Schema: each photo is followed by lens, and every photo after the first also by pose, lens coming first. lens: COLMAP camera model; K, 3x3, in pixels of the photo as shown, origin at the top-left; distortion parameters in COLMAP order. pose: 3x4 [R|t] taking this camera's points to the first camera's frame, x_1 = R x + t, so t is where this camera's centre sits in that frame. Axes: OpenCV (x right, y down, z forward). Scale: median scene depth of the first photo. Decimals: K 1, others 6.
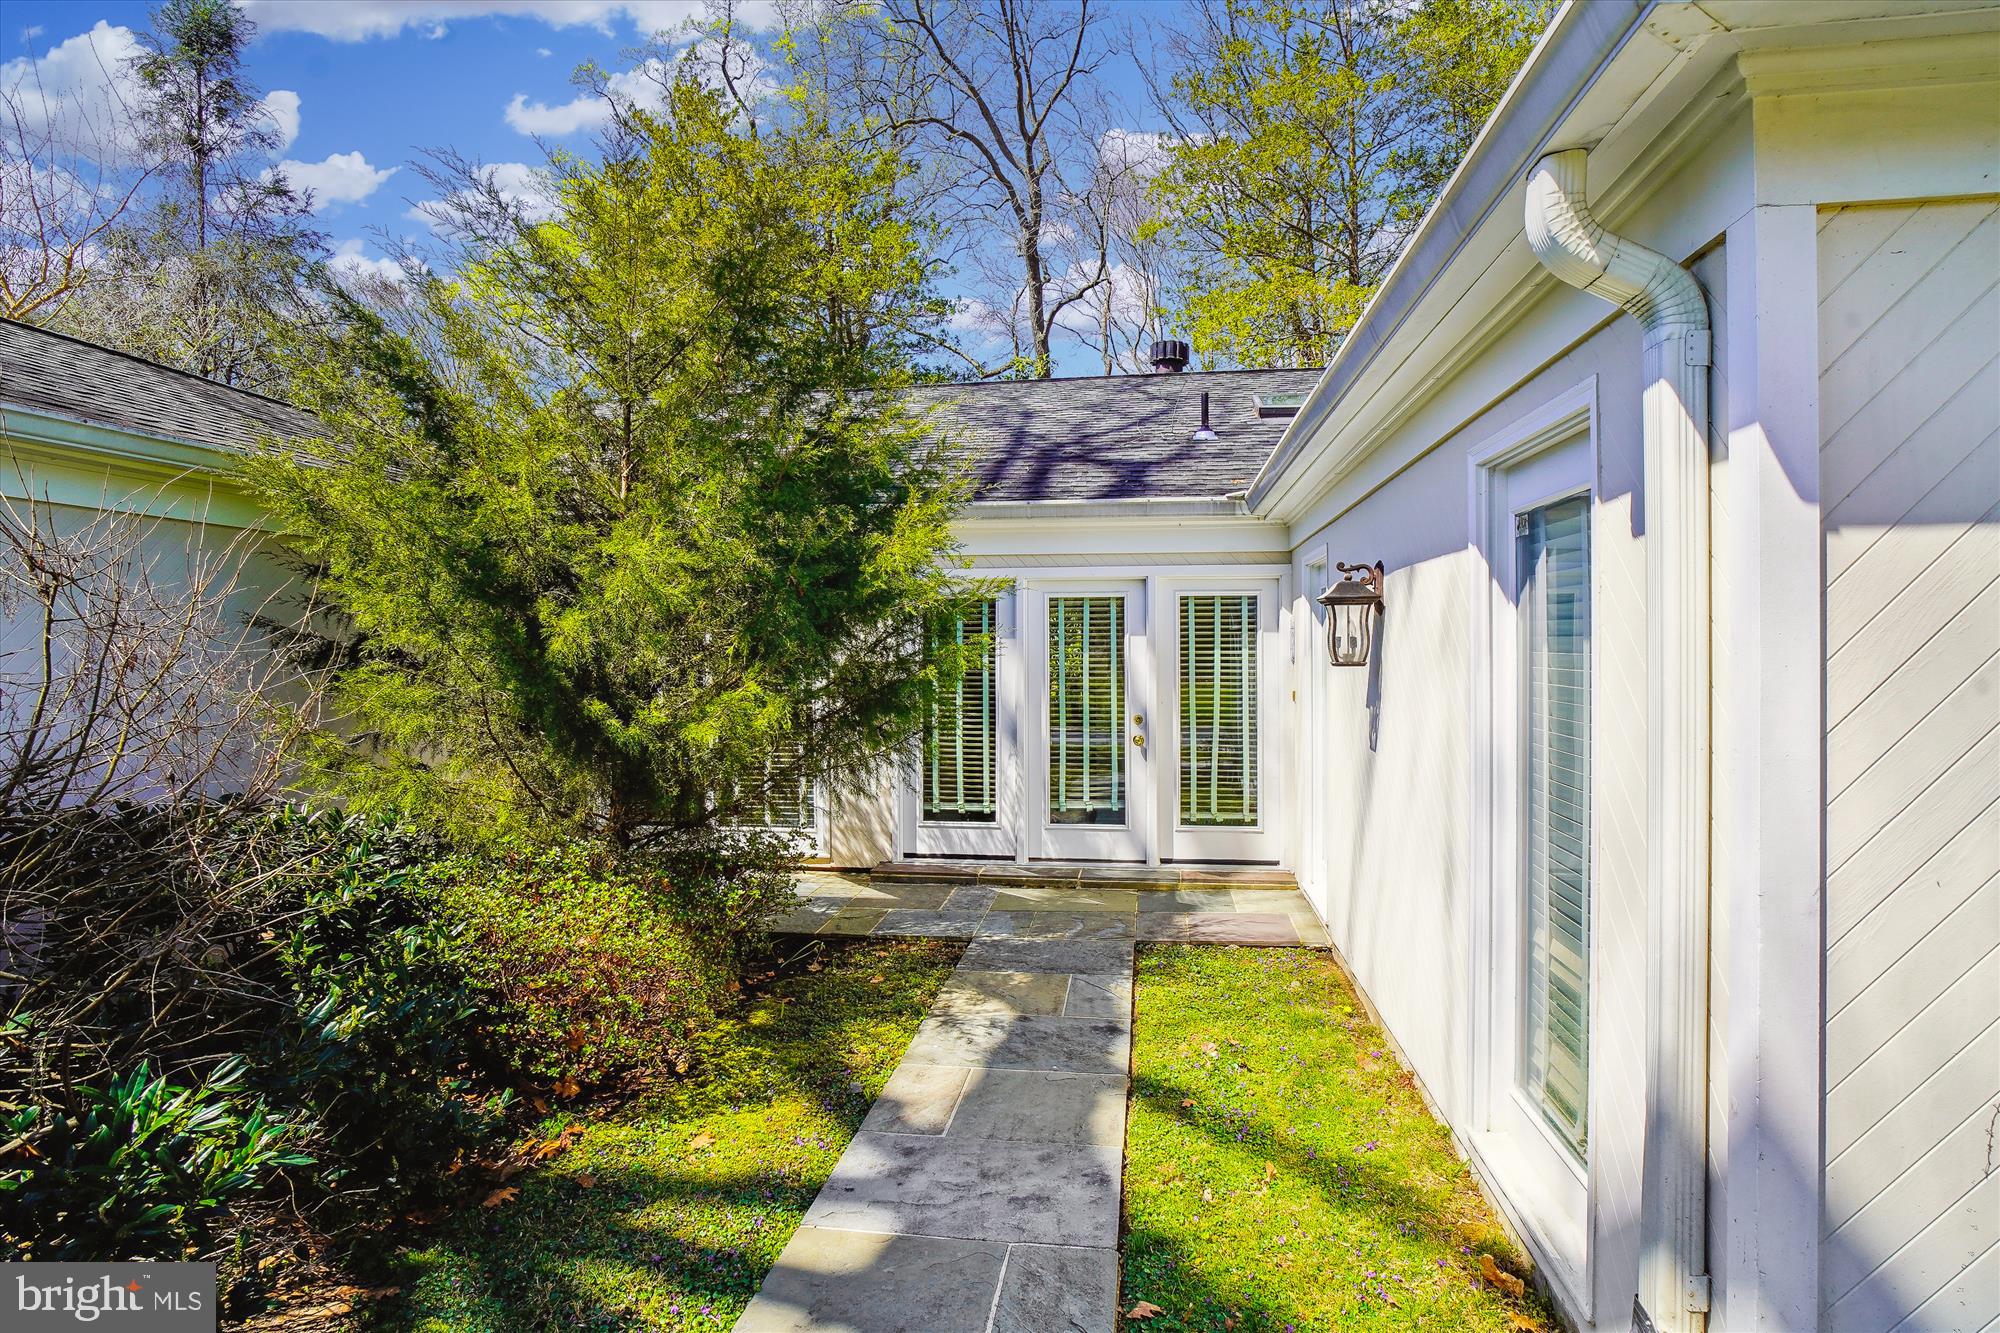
lens RADIAL K [[1063.5, 0, 1006.1], [0, 1063.5, 651.4], [0, 0, 1]] dist [-0.038174, 0.001266]
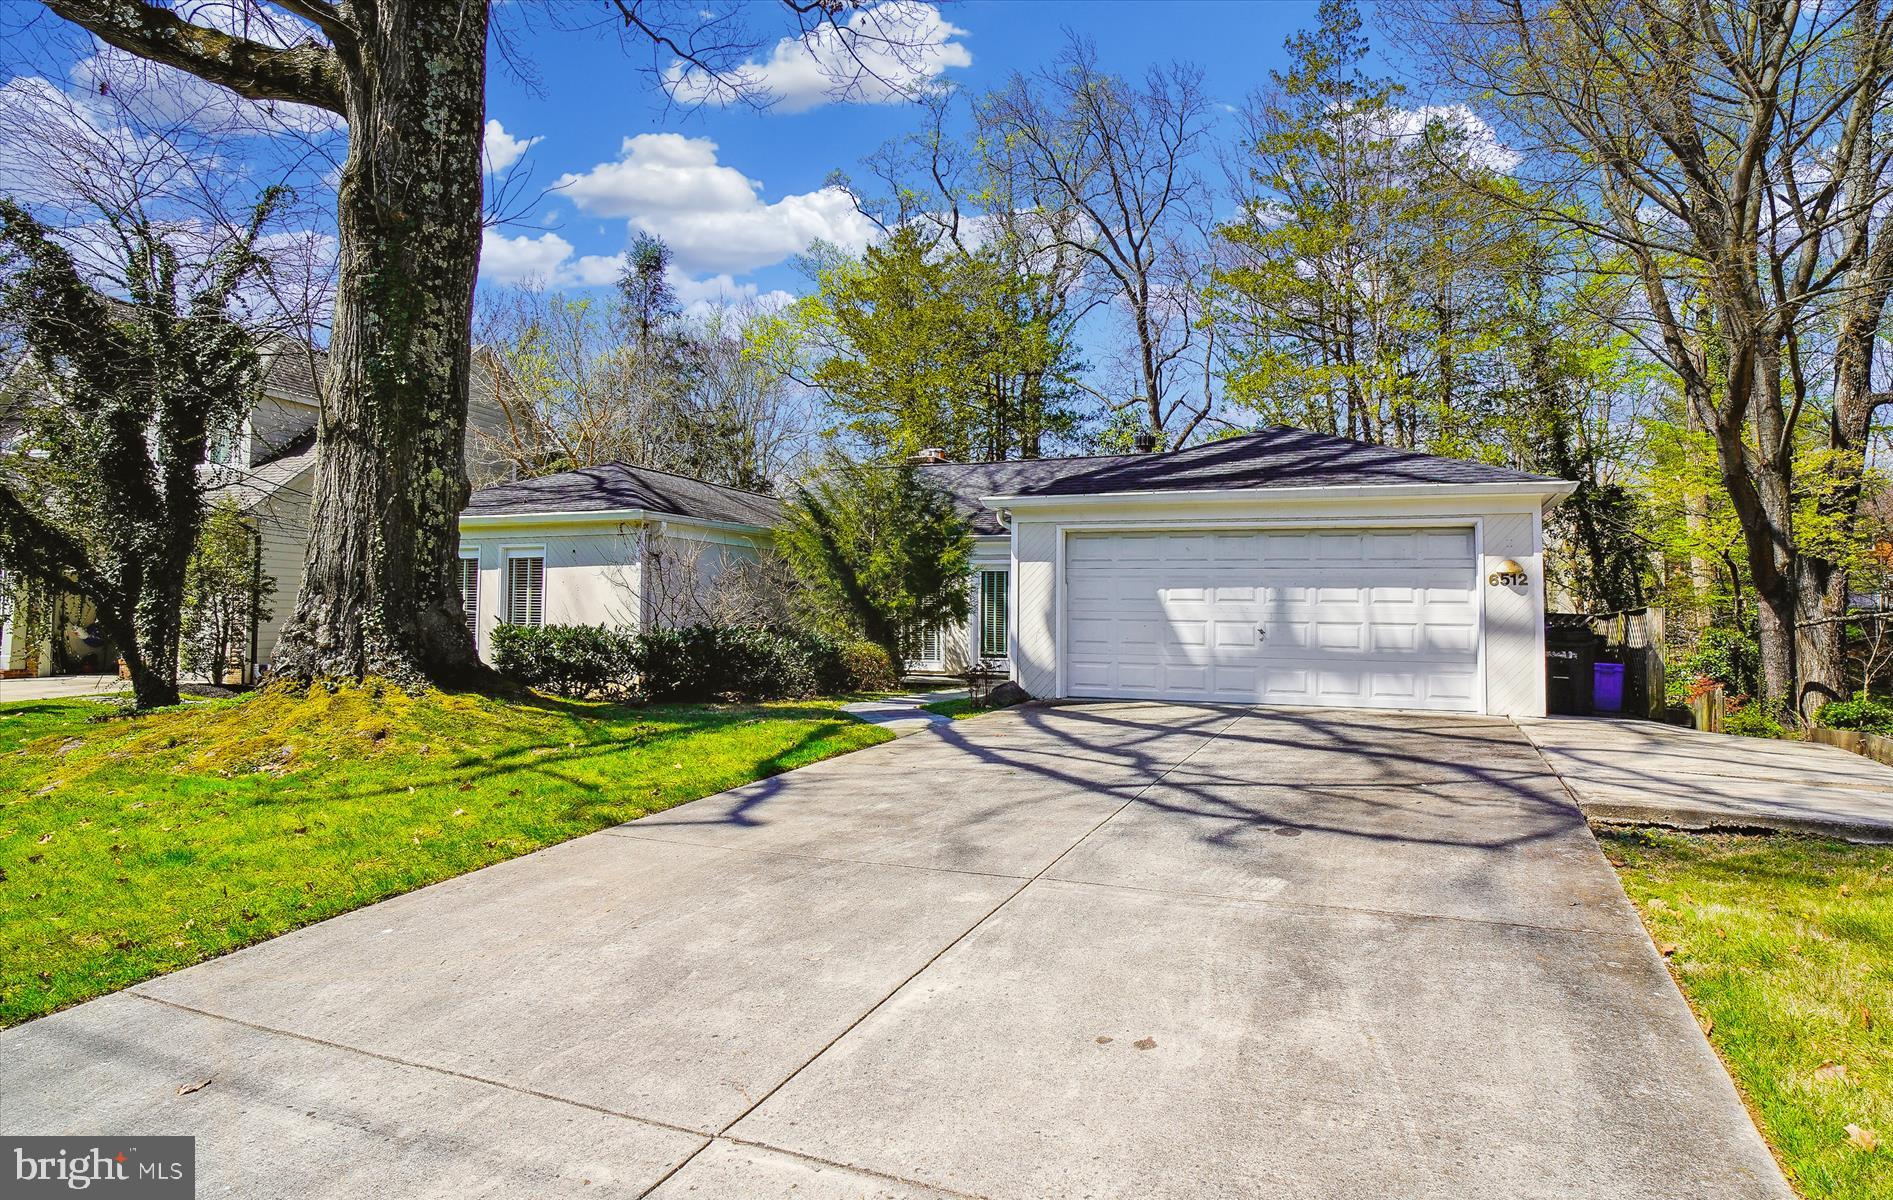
lens RADIAL K [[1000.0, 0, 950.1], [0, 1000.0, 599.4], [0, 0, 1]] dist [0.001482, -0.000024]
pose [[0.968652, 0.008107, -0.248291, 0.669217], [-0.013453, 0.999713, -0.019841, 0.101881], [0.248059, 0.022559, 0.968482, -2.022705]]
